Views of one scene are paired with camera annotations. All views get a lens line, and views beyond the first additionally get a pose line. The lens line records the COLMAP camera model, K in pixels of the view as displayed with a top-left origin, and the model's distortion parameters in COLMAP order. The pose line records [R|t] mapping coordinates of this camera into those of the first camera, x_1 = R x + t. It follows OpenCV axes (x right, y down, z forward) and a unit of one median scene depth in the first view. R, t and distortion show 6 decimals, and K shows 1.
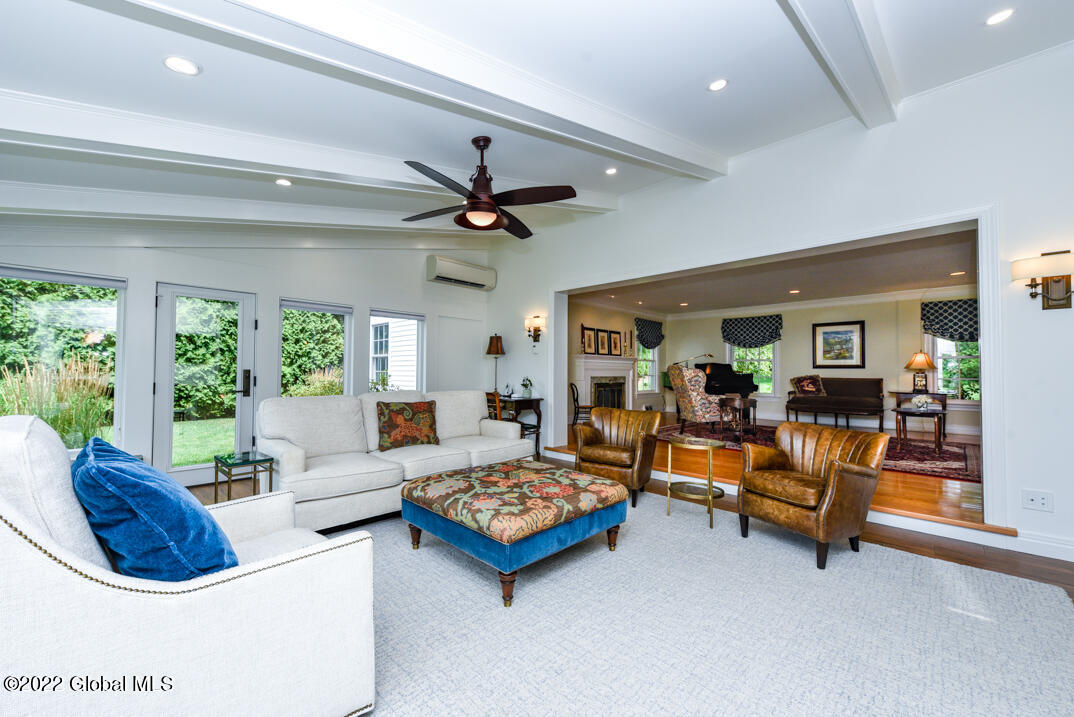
lens RADIAL K [[430.3, 0, 530.7], [0, 430.3, 370.8], [0, 0, 1]] dist [0.003938, -0.001167]
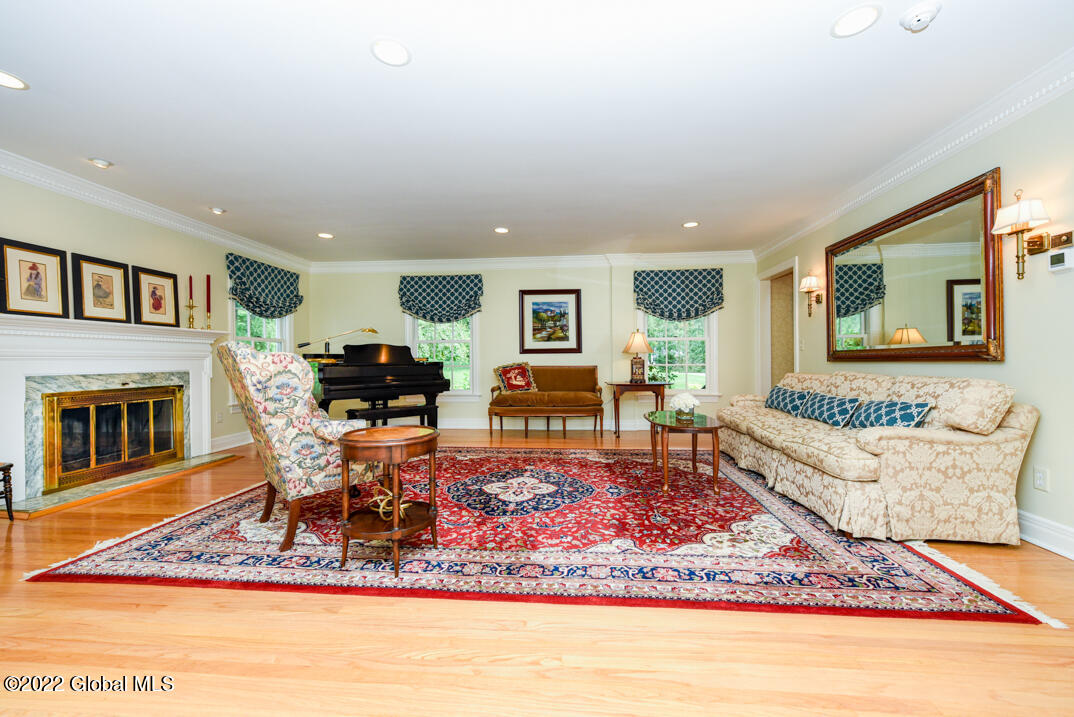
lens RADIAL K [[430.3, 0, 552.6], [0, 430.3, 360.5], [0, 0, 1]] dist [0.003938, -0.001167]
pose [[0.770786, -0.011445, 0.636992, 0.245325], [0.007344, 0.999932, 0.009079, 0.000148], [-0.637052, -0.002319, 0.770817, 0.423283]]
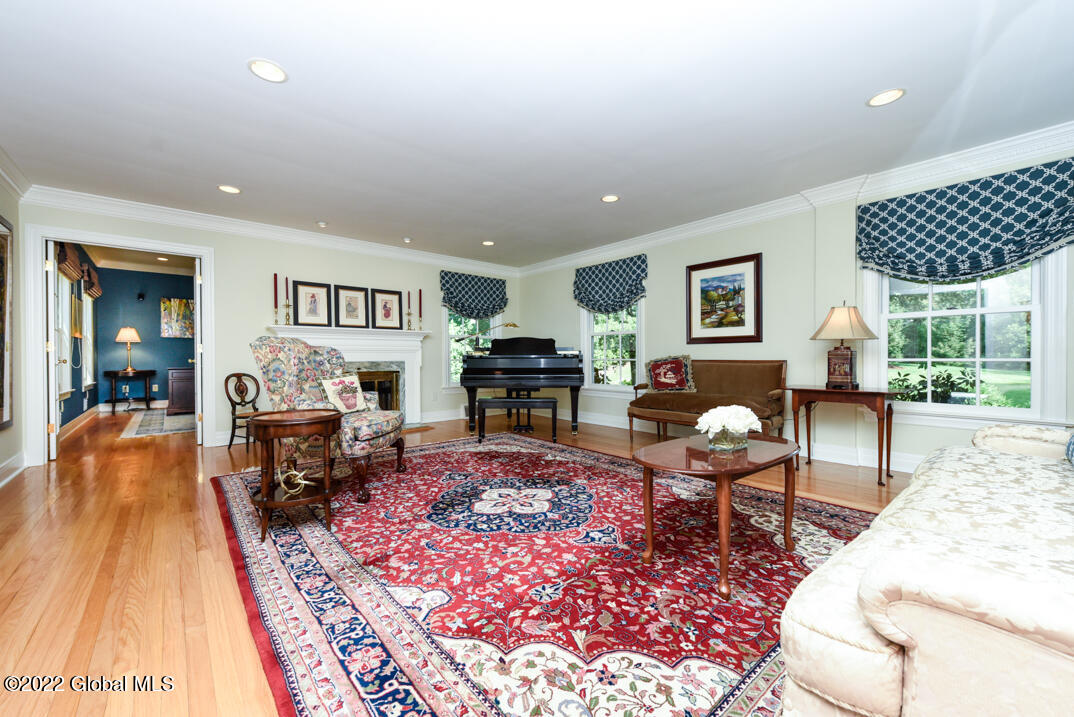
lens RADIAL K [[430.3, 0, 536.2], [0, 430.3, 365.4], [0, 0, 1]] dist [0.003938, -0.001167]
pose [[0.995246, -0.008391, -0.097027, 0.517050], [0.010777, 0.999652, 0.024085, 0.006562], [0.096791, -0.025016, 0.994990, 0.413986]]
